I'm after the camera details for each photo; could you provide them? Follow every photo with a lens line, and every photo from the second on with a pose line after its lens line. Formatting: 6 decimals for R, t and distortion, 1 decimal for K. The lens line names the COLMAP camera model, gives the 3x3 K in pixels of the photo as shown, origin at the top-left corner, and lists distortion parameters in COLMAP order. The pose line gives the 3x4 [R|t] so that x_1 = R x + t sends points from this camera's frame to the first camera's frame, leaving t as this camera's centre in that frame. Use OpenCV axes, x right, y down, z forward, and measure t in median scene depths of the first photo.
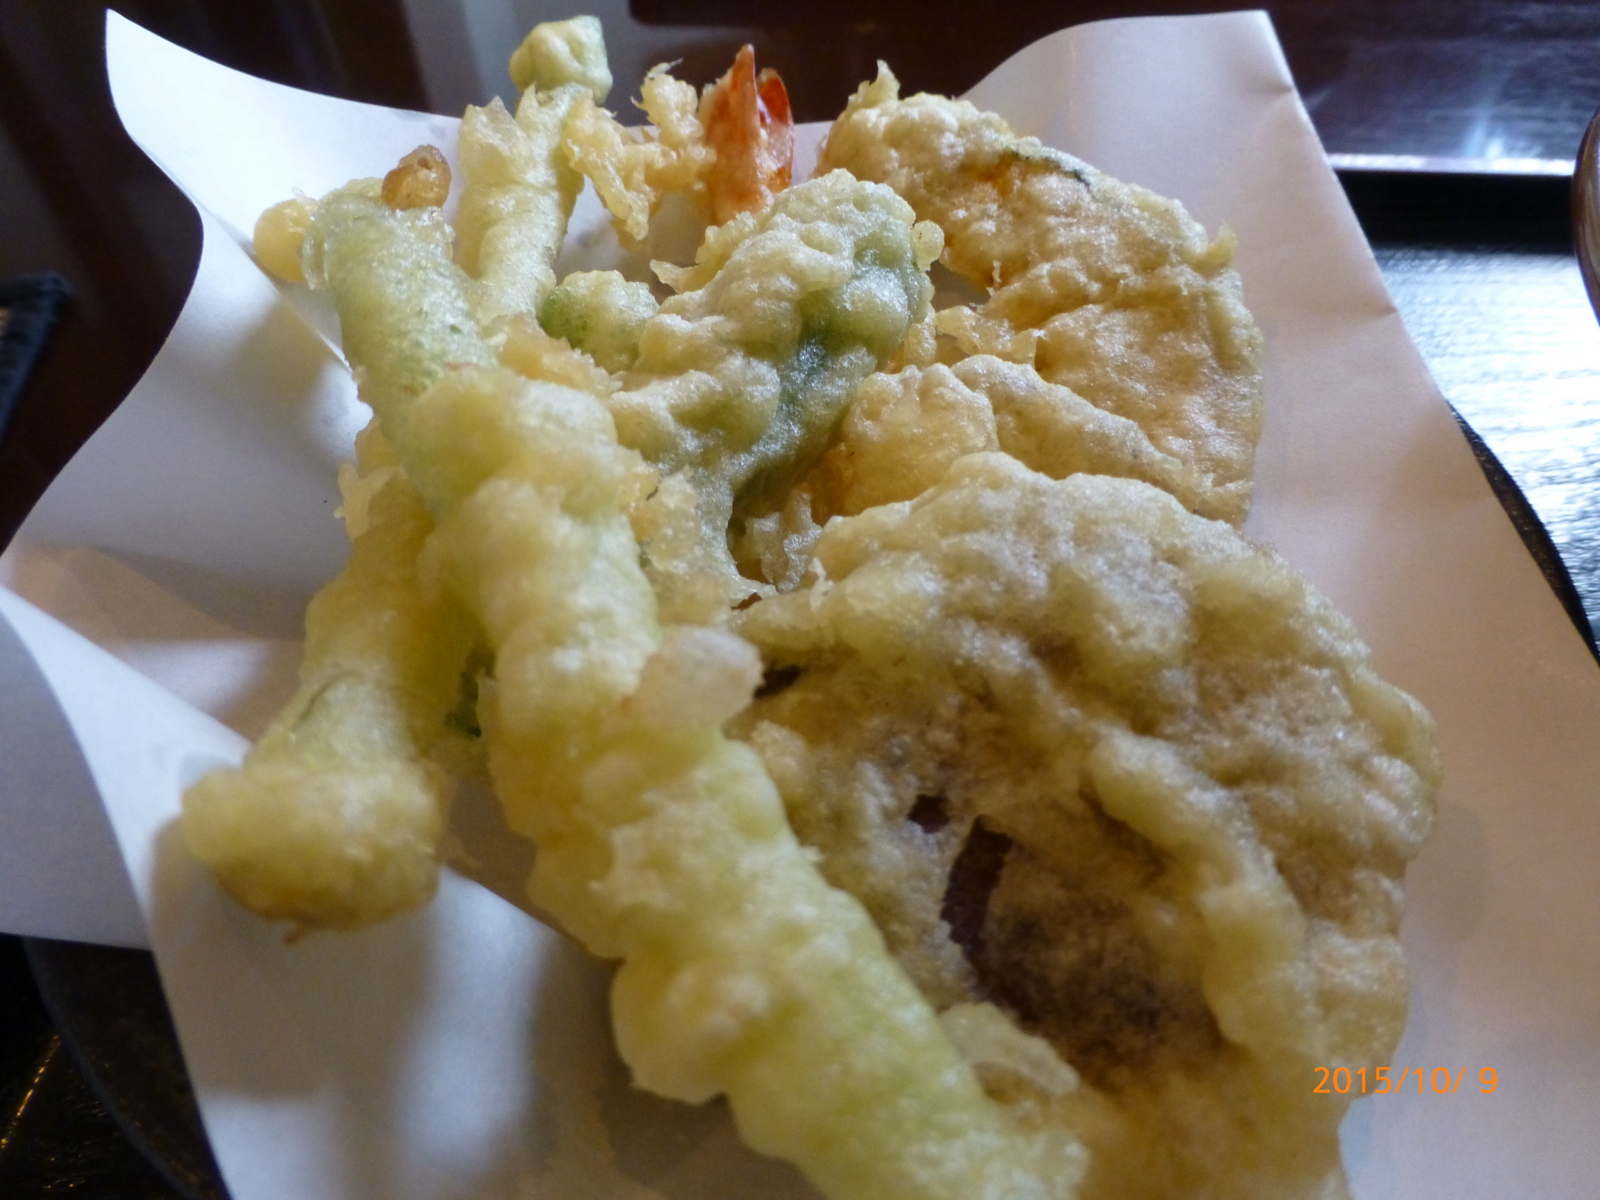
lens RADIAL K [[1118.3, 0, 800.0], [0, 1118.3, 600.0], [0, 0, 1]] dist [-0.021808, -0.006989]
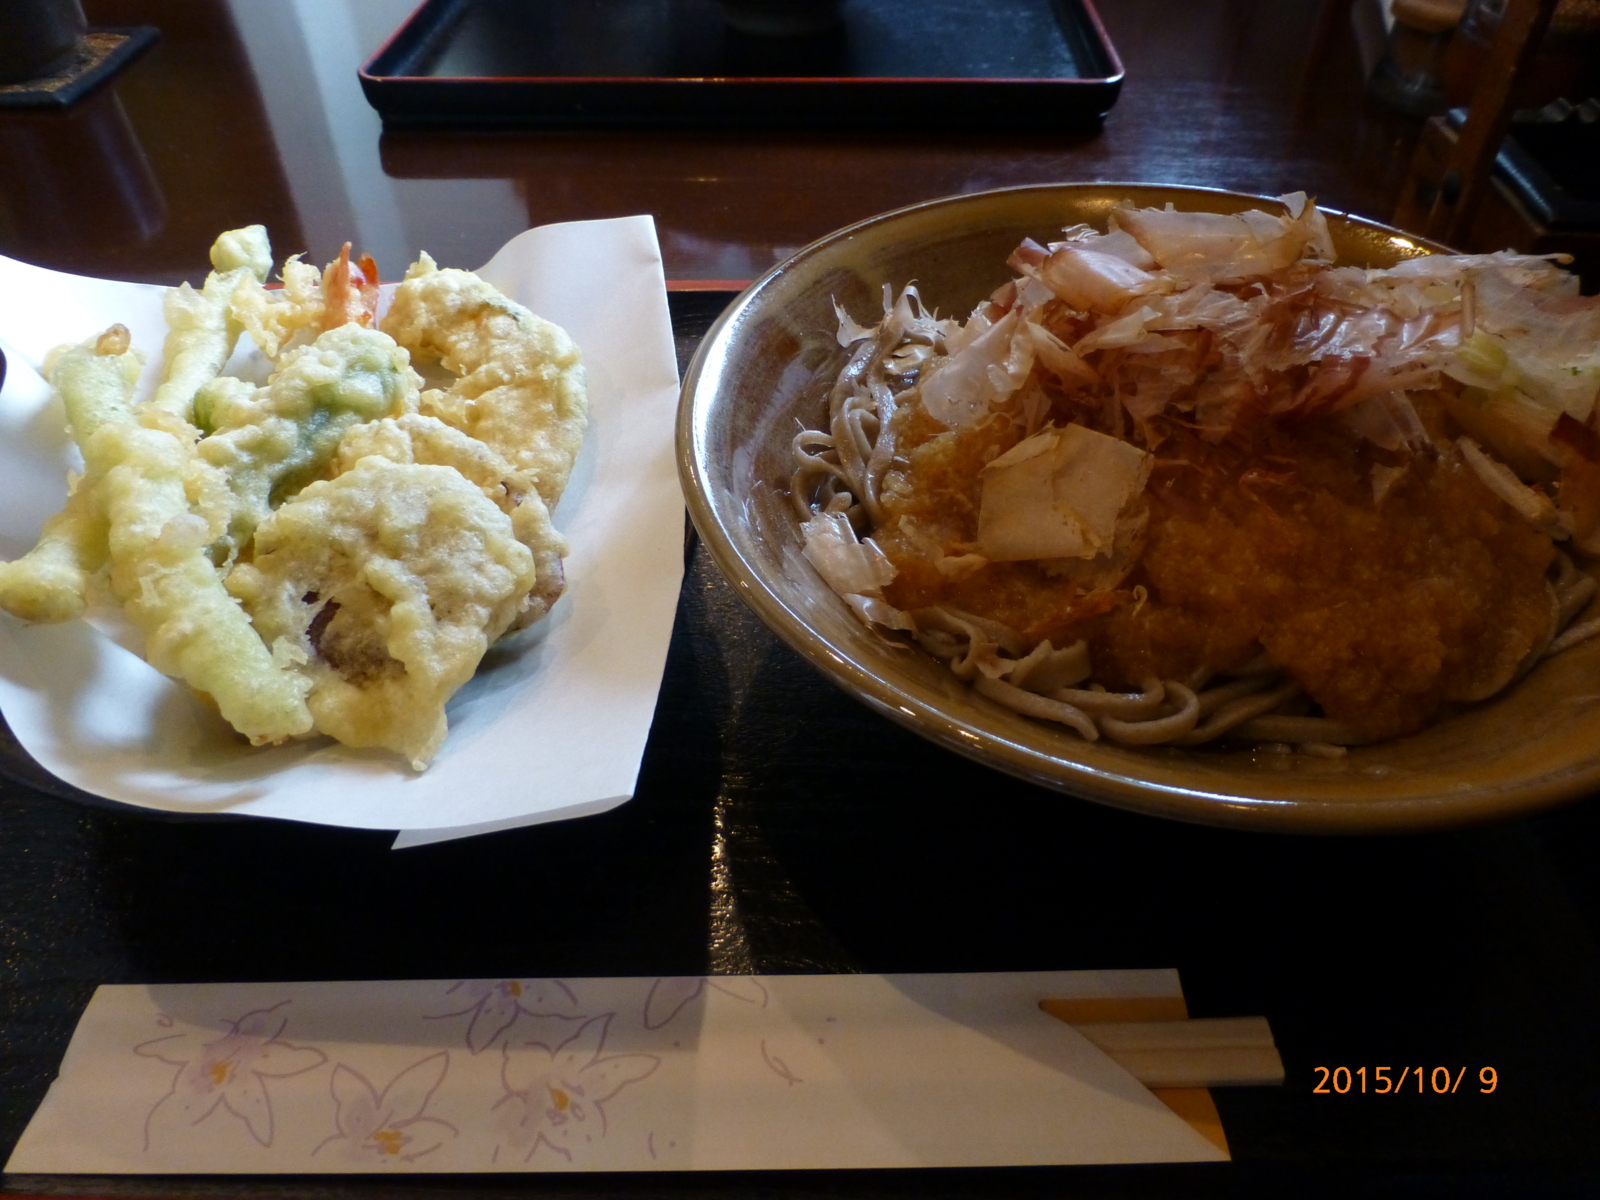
lens RADIAL K [[1118.3, 0, 800.0], [0, 1118.3, 600.0], [0, 0, 1]] dist [-0.021808, -0.006989]
pose [[0.994539, -0.046259, 0.093554, 0.693462], [0.052190, 0.996712, -0.061978, 0.293319], [-0.090380, 0.066522, 0.993683, -1.101031]]
